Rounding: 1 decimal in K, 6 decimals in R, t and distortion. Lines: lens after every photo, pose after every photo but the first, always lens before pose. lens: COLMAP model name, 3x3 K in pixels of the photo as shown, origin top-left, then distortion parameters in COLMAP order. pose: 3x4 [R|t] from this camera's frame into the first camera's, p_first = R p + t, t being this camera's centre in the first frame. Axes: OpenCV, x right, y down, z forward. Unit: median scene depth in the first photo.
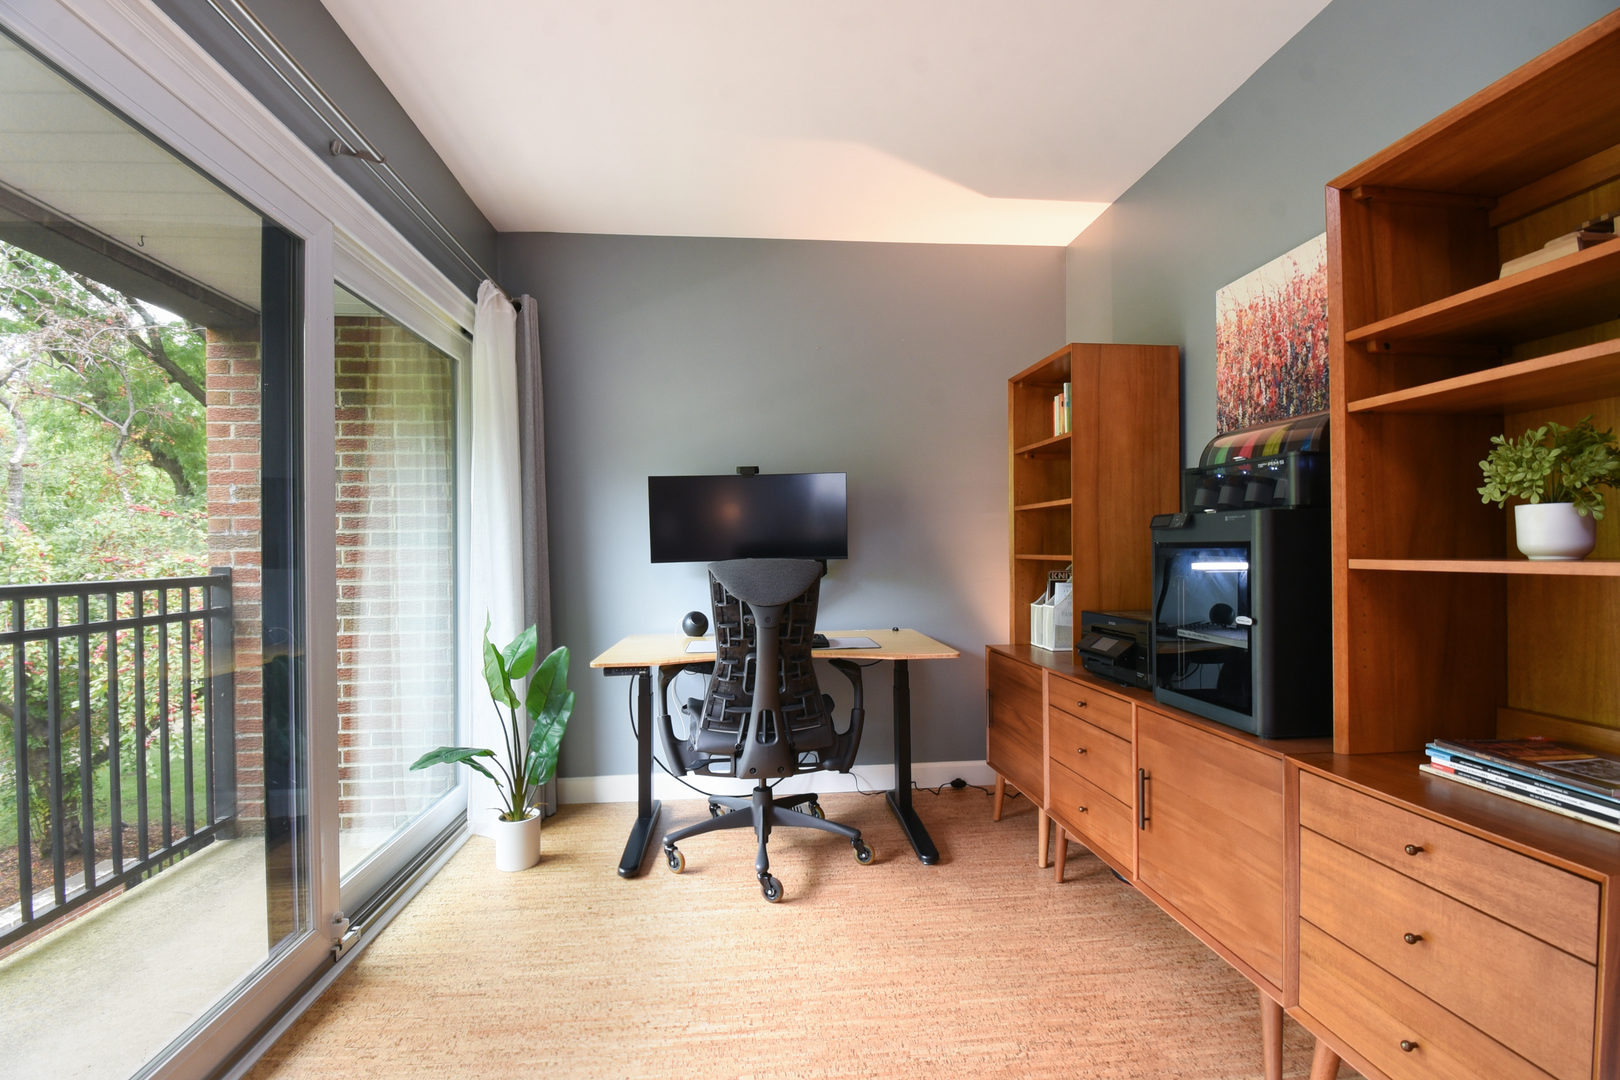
lens RADIAL K [[729.2, 0, 809.8], [0, 729.2, 548.4], [0, 0, 1]] dist [-0.001491, -0.000300]
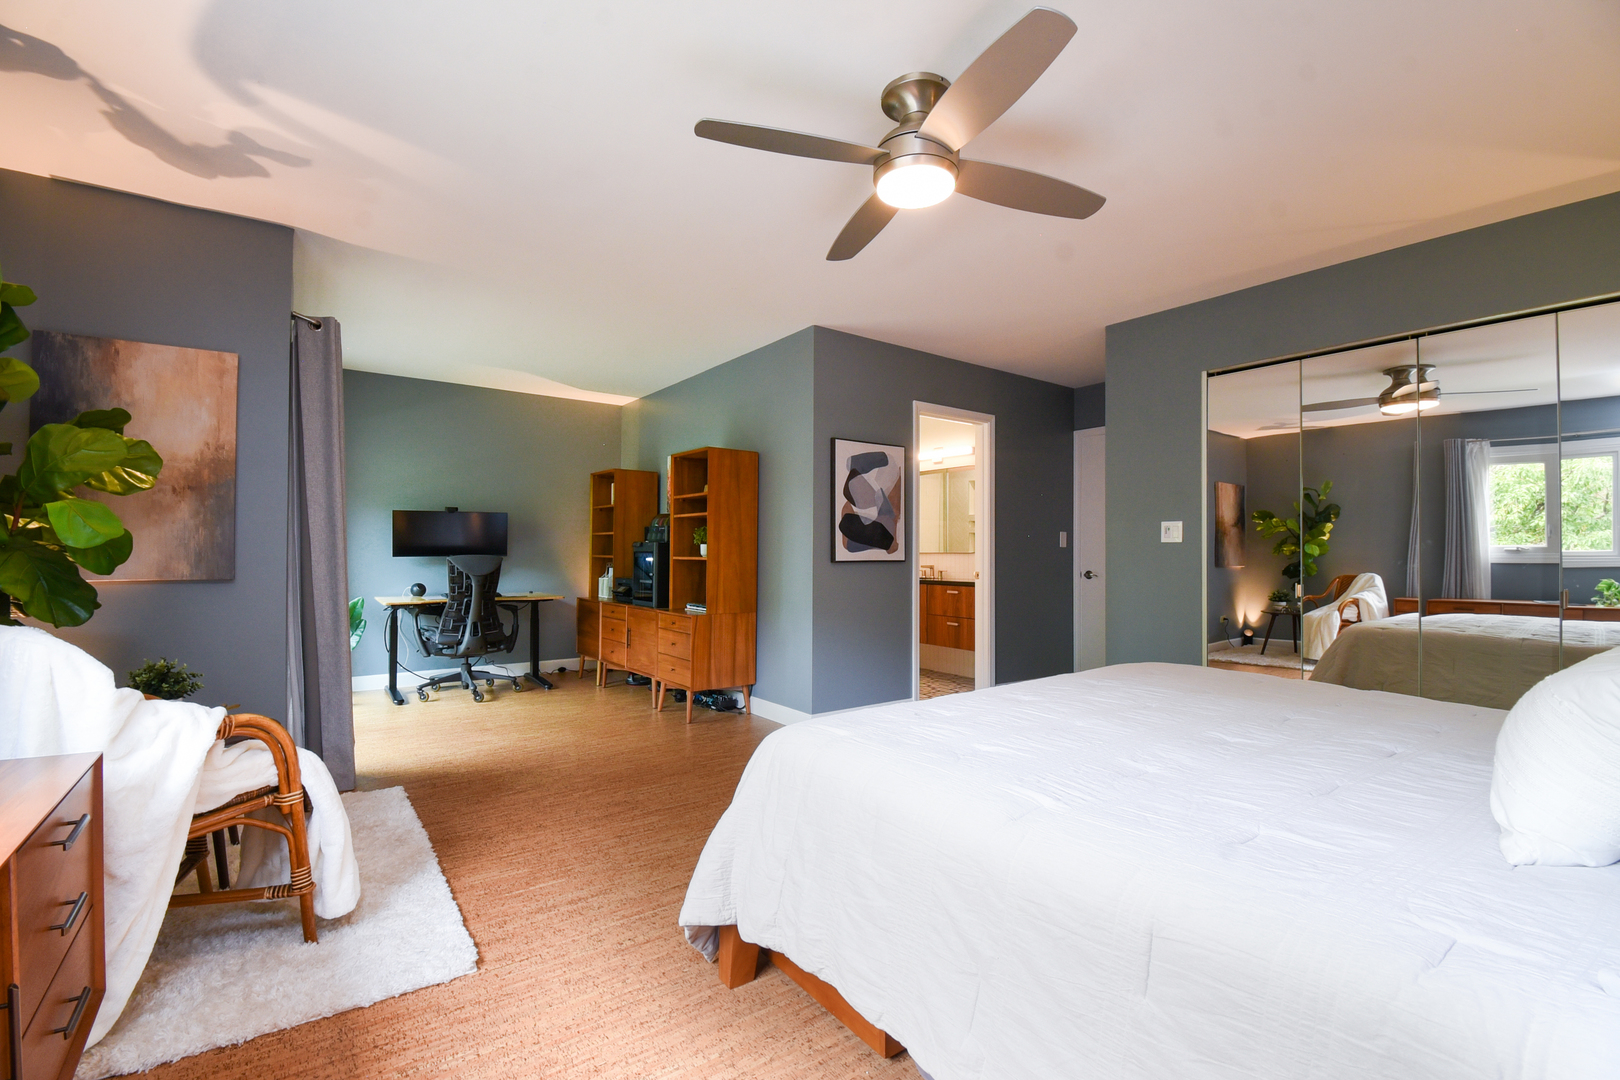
lens RADIAL K [[729.2, 0, 809.8], [0, 729.2, 548.4], [0, 0, 1]] dist [-0.001491, -0.000300]
pose [[0.861954, 0.022963, 0.506466, -0.294701], [-0.019283, 0.999736, -0.012511, 0.002536], [-0.506619, 0.001018, 0.862169, -1.367859]]
